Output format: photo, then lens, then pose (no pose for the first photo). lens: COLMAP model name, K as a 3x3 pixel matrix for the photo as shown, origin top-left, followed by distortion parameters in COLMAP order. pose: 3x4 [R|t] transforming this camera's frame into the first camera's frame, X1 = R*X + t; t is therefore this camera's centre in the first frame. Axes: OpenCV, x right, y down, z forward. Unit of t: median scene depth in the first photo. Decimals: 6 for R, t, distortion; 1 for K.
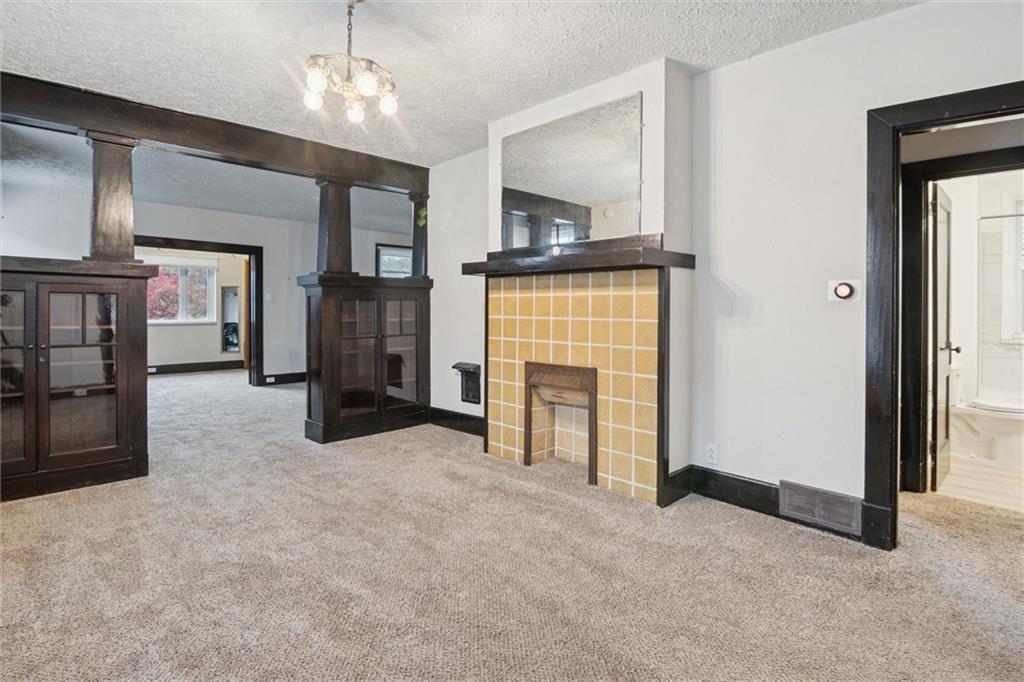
lens RADIAL K [[504.1, 0, 513.1], [0, 504.1, 310.2], [0, 0, 1]] dist [0.015935, -0.021725]
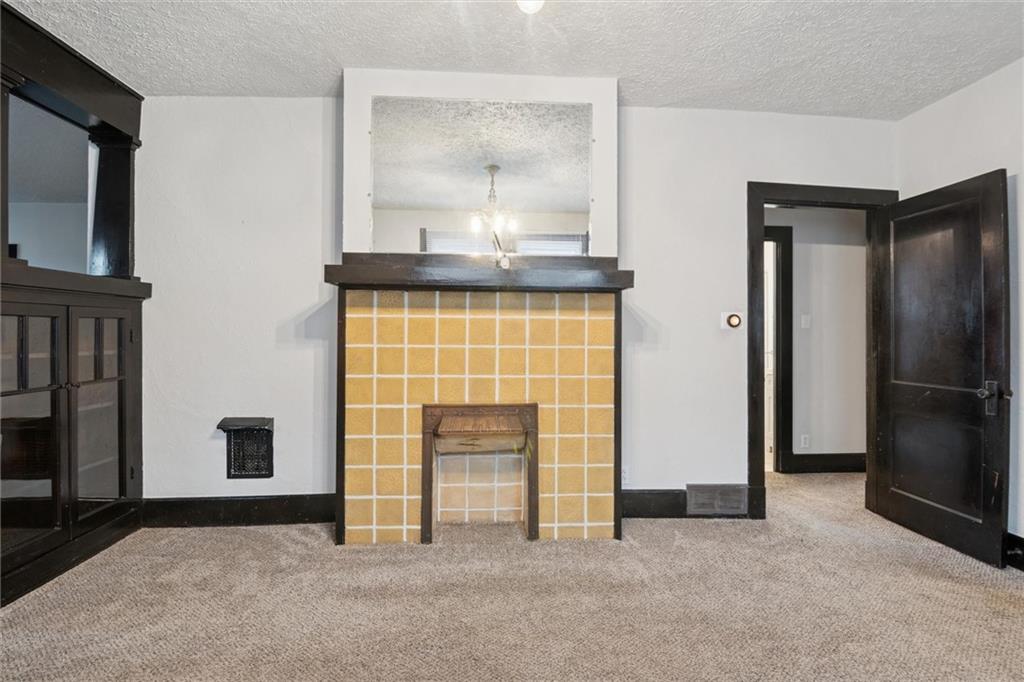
lens RADIAL K [[514.3, 0, 513.5], [0, 514.3, 324.1], [0, 0, 1]] dist [-0.004962, -0.000647]
pose [[0.660505, 0.016957, 0.750630, -0.522628], [-0.002200, 0.999784, -0.020649, -0.002564], [-0.750818, 0.011987, 0.660400, 0.444175]]
